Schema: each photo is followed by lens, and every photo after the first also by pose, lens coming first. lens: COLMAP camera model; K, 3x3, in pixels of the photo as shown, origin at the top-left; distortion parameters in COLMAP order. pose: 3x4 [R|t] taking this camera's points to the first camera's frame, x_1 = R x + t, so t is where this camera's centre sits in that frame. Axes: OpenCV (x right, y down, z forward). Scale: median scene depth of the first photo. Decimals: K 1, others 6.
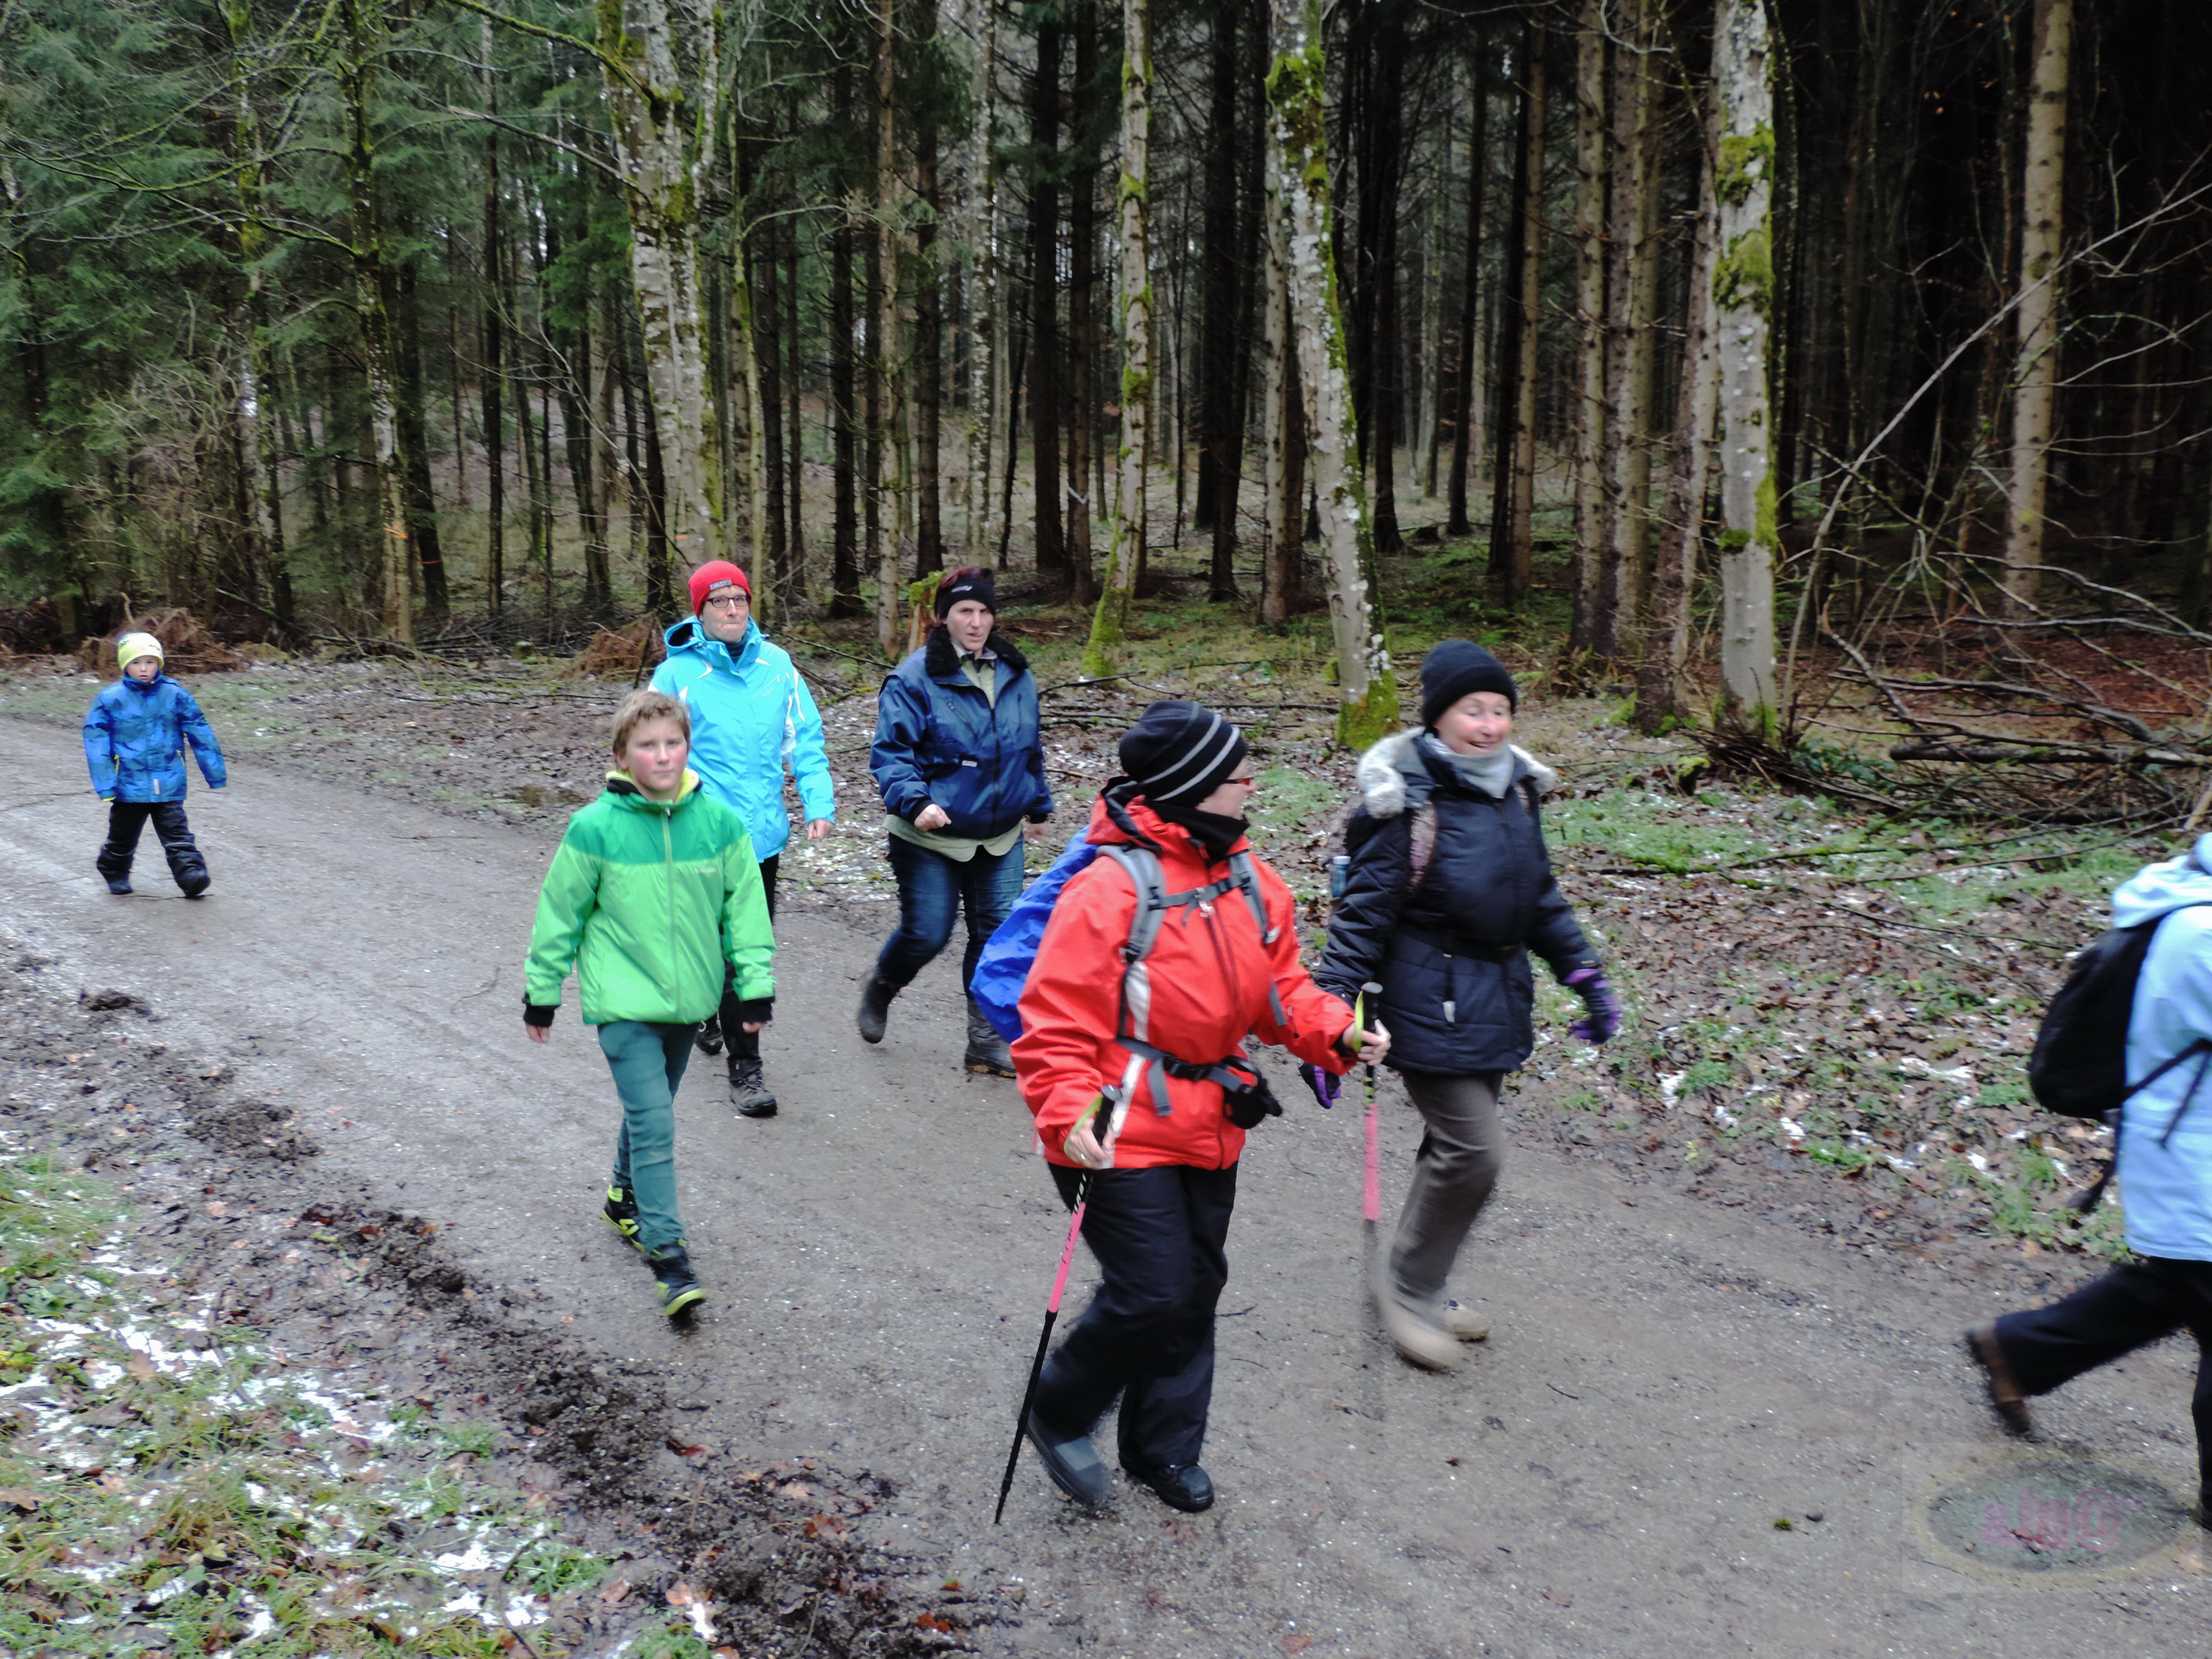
lens RADIAL K [[2141.5, 0, 1103.3], [0, 2141.5, 766.0], [0, 0, 1]] dist [0.069341, -0.233811]
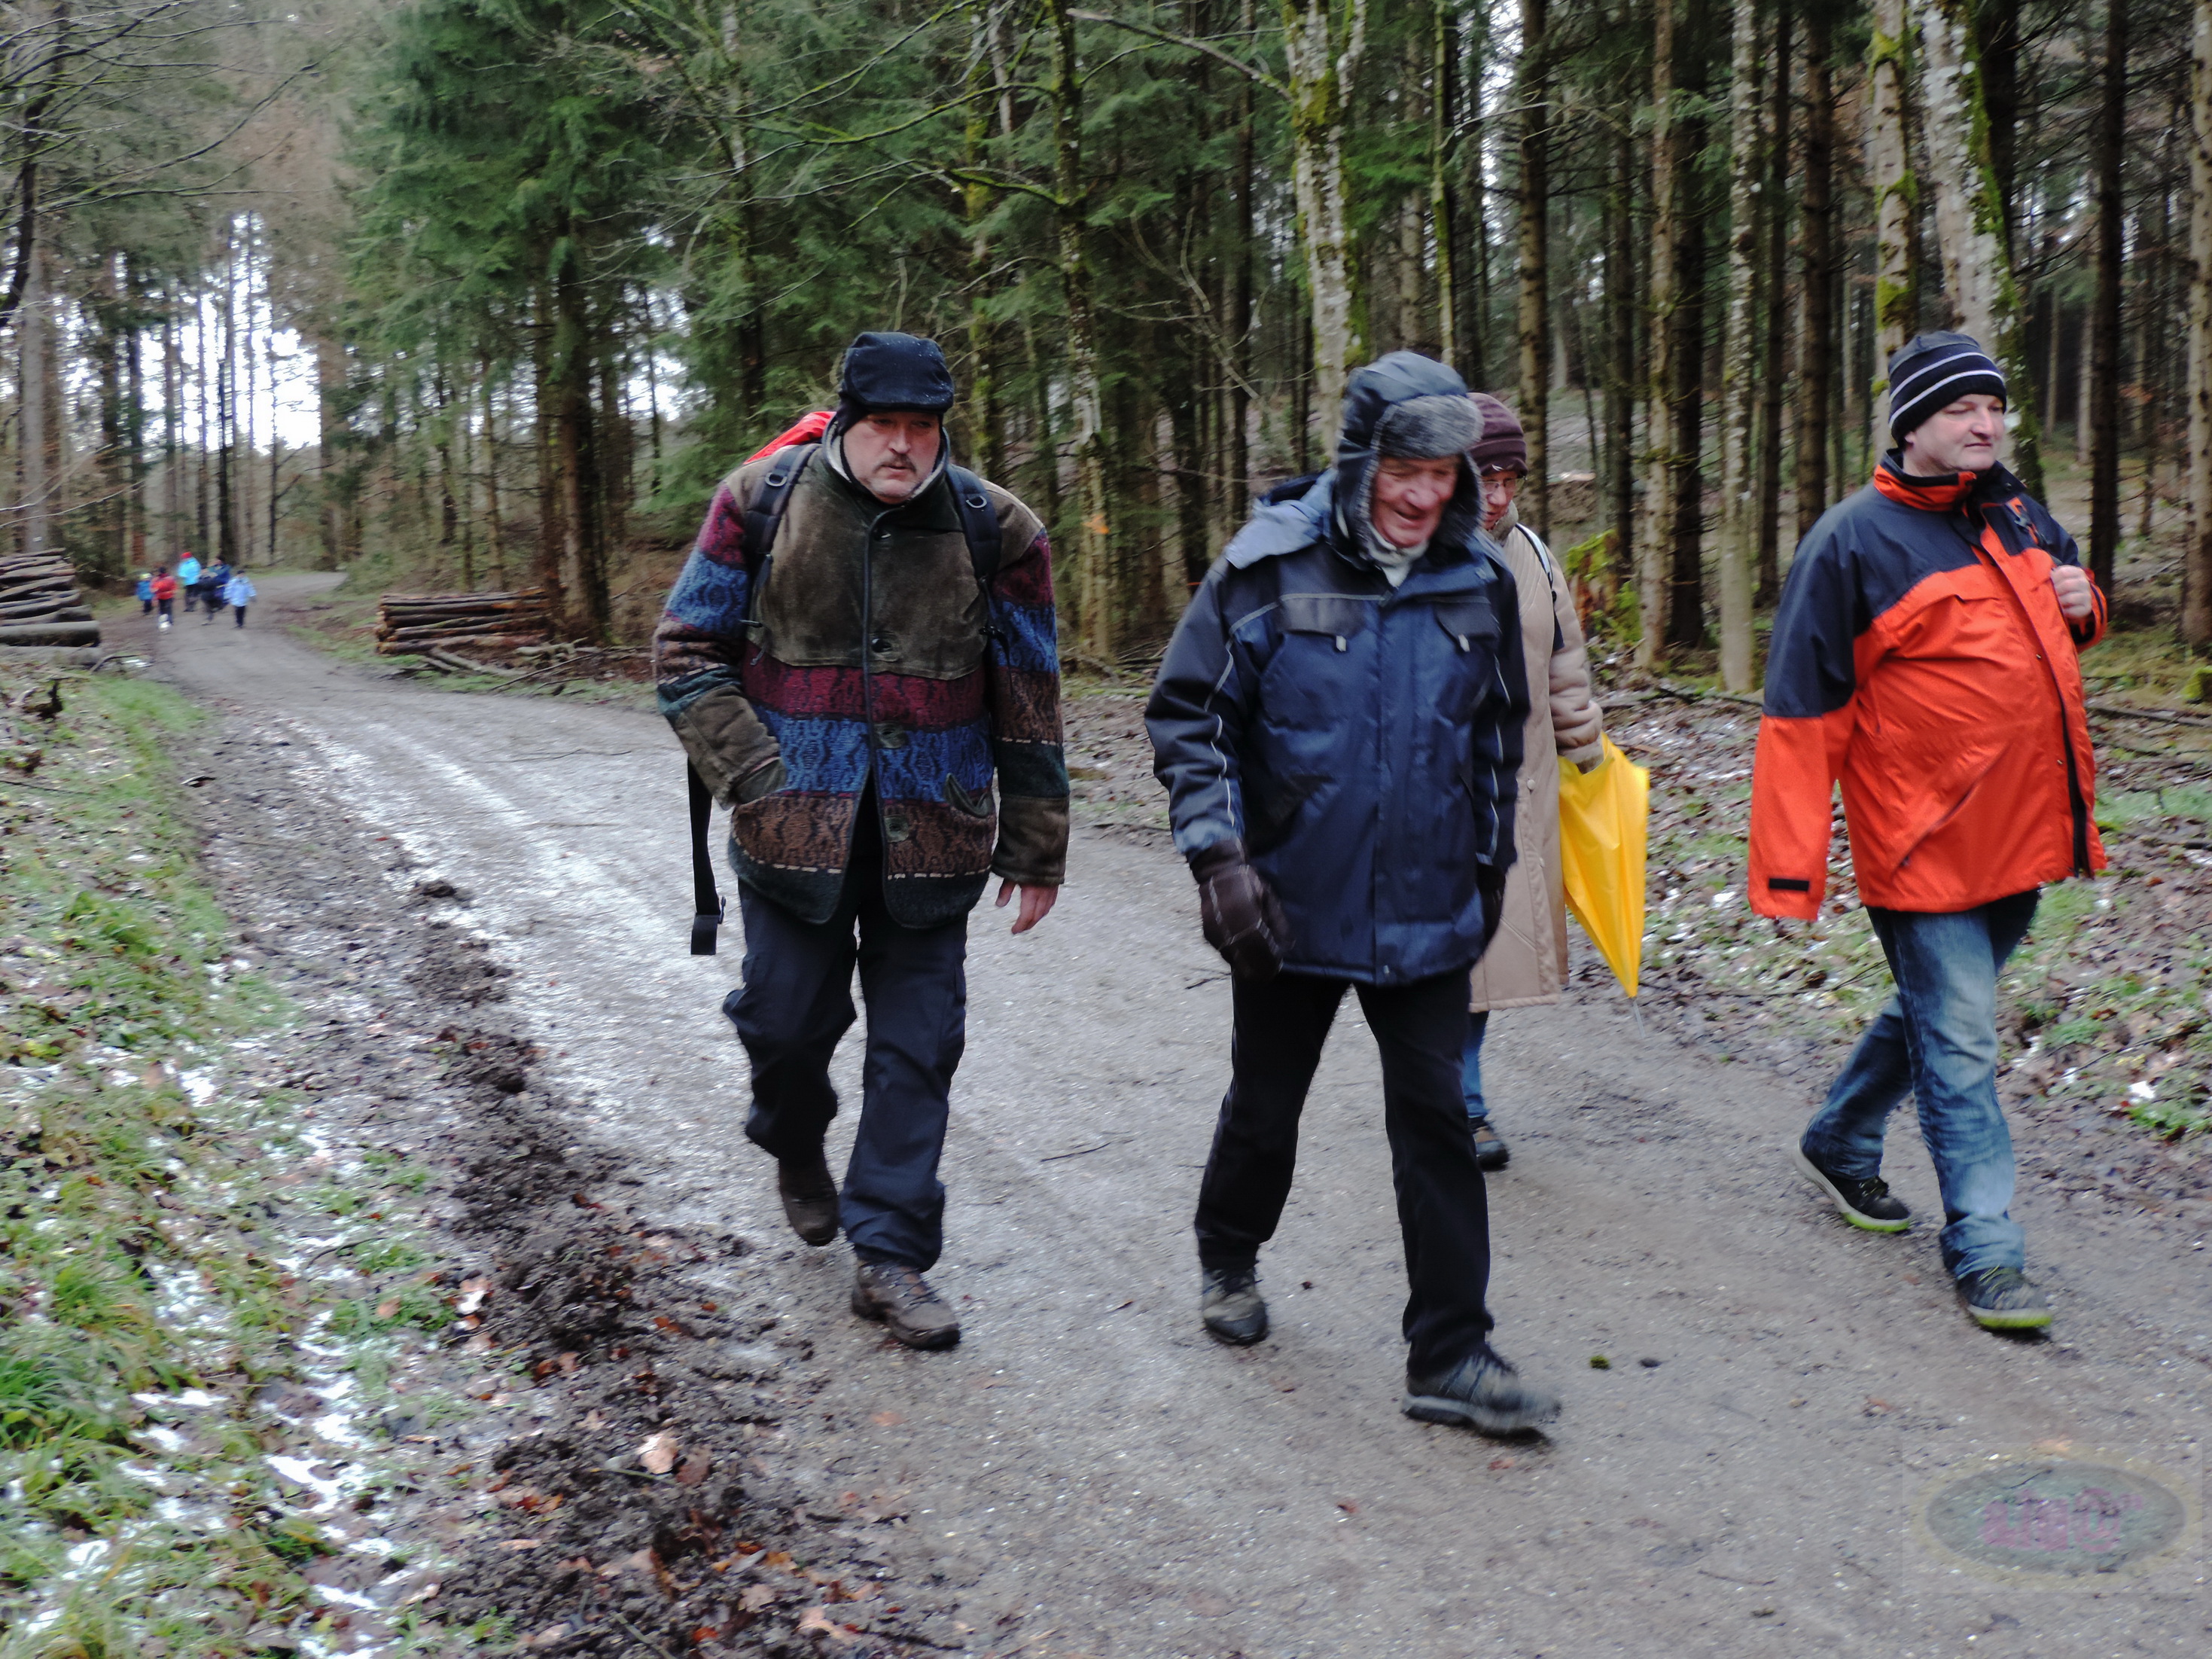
lens RADIAL K [[2805.3, 0, 1105.7], [0, 2805.3, 826.9], [0, 0, 1]] dist [-0.076210, 0.089871]
pose [[0.926341, 0.030827, -0.375421, 0.103387], [-0.039871, 0.999071, -0.016343, 0.030680], [0.374569, 0.030108, 0.926710, -0.024749]]
